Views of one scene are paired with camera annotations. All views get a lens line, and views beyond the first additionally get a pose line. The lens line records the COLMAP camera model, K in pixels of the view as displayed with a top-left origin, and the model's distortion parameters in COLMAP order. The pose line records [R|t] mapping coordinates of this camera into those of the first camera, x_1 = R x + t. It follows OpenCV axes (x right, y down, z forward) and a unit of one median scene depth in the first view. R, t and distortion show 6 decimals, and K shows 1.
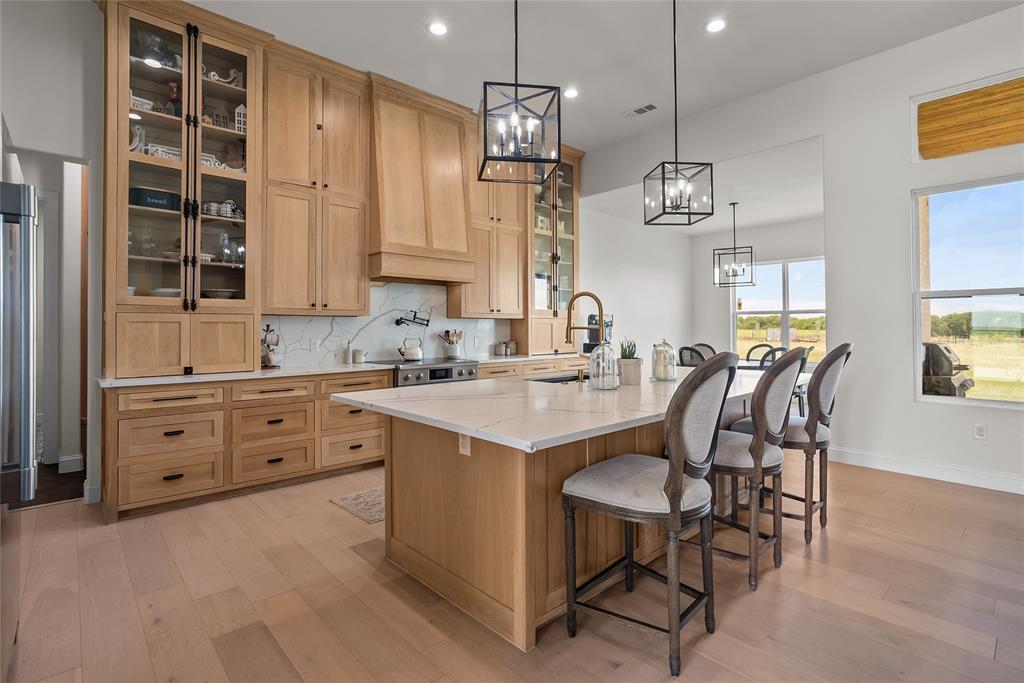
lens RADIAL K [[503.9, 0, 527.0], [0, 503.9, 318.5], [0, 0, 1]] dist [0.000340, 0.000369]
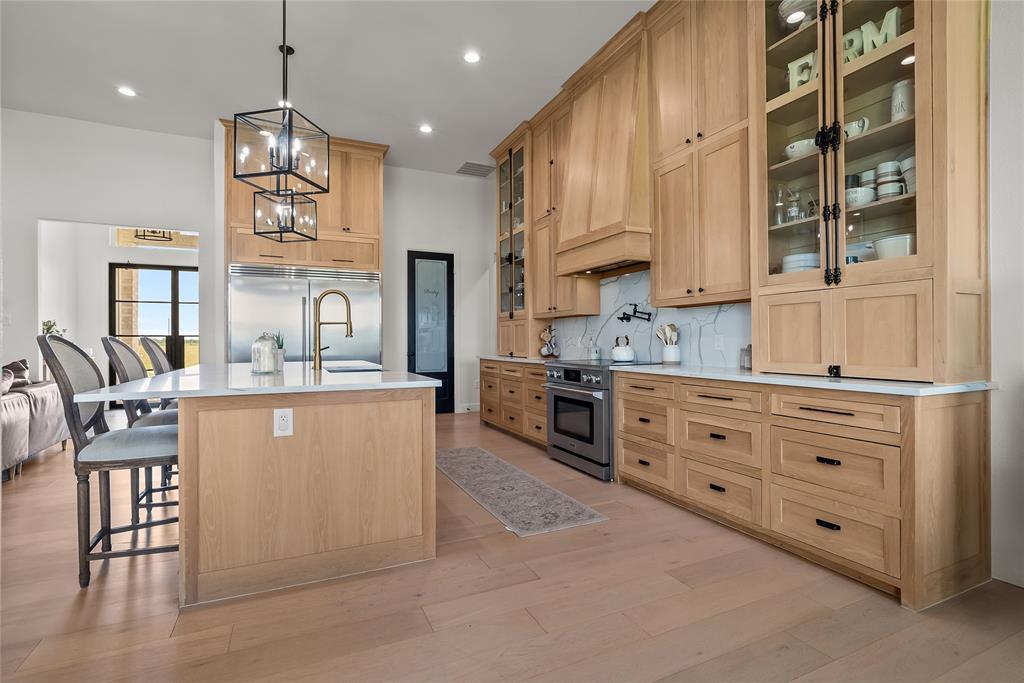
lens RADIAL K [[480.6, 0, 516.2], [0, 480.6, 340.7], [0, 0, 1]] dist [-0.007716, -0.000014]
pose [[-0.318087, 0.004283, -0.948052, 0.723639], [0.023362, 0.999722, -0.003322, 0.054215], [0.947774, -0.023205, -0.318099, 1.286231]]
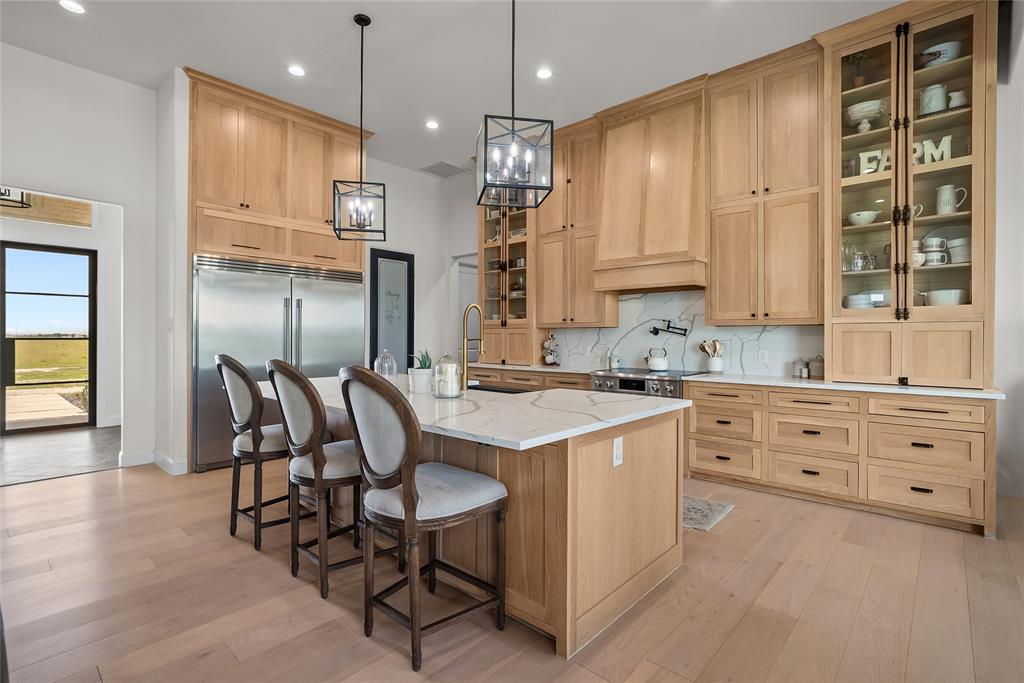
lens RADIAL K [[482.7, 0, 517.6], [0, 482.7, 338.8], [0, 0, 1]] dist [-0.017998, 0.008338]
pose [[0.077819, 0.006623, -0.996946, 0.812038], [0.015546, 0.999848, 0.007856, 0.011159], [0.996846, -0.016110, 0.077704, 0.772713]]
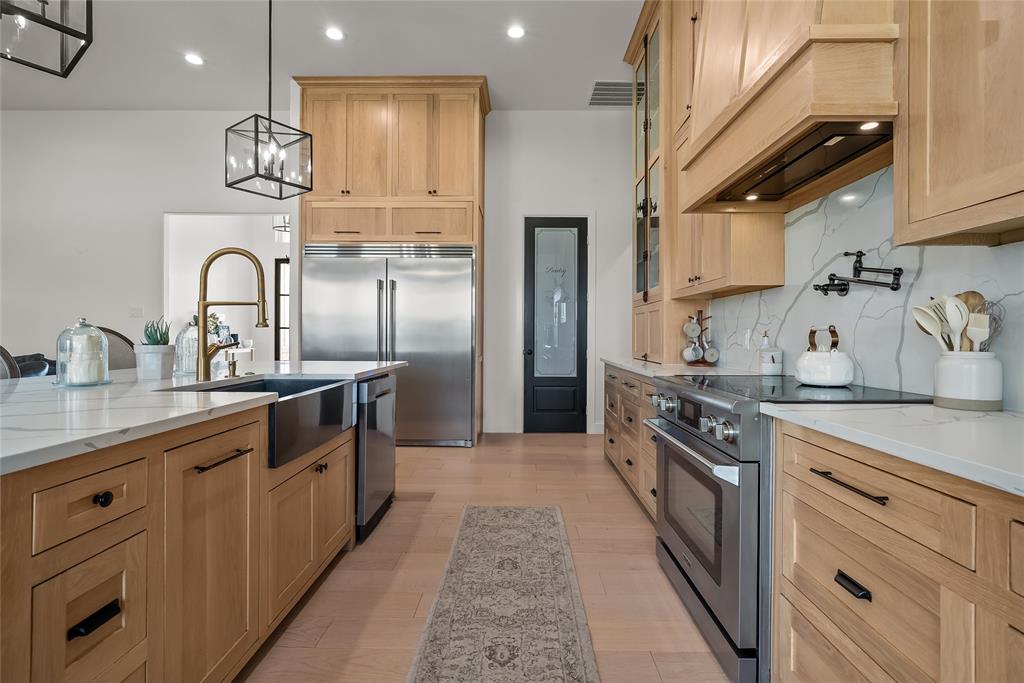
lens RADIAL K [[482.7, 0, 517.6], [0, 482.7, 338.8], [0, 0, 1]] dist [-0.017998, 0.008338]
pose [[-0.695003, 0.004957, -0.718989, 0.226485], [0.011514, 0.999925, -0.004236, 0.055435], [0.718914, -0.011222, -0.695008, 1.281436]]
